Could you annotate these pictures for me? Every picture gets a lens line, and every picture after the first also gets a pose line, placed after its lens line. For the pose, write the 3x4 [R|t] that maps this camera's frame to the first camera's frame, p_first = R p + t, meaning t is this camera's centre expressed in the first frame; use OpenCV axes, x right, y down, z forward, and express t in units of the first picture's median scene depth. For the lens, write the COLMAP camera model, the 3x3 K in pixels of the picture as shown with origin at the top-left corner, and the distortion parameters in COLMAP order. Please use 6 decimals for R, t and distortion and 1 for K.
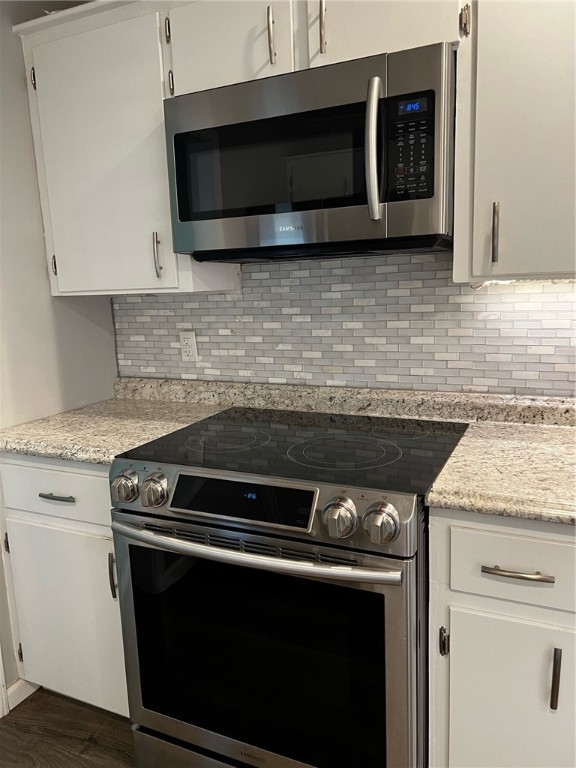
lens RADIAL K [[584.9, 0, 289.2], [0, 584.9, 385.2], [0, 0, 1]] dist [0.061245, -0.062592]
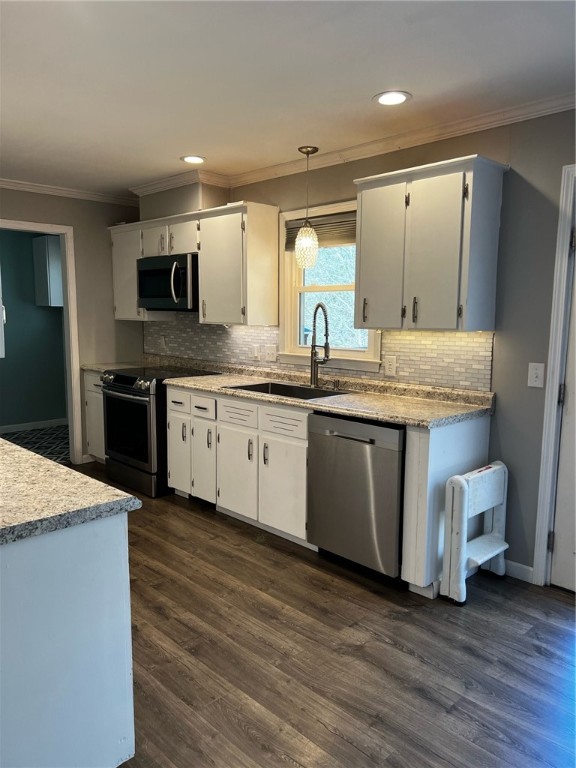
lens RADIAL K [[584.9, 0, 288.3], [0, 584.9, 387.6], [0, 0, 1]] dist [0.061245, -0.062592]
pose [[0.928261, 0.096989, -0.359060, 1.416139], [-0.112124, 0.993461, -0.021514, 0.139037], [0.354626, 0.060230, 0.933066, -1.307466]]
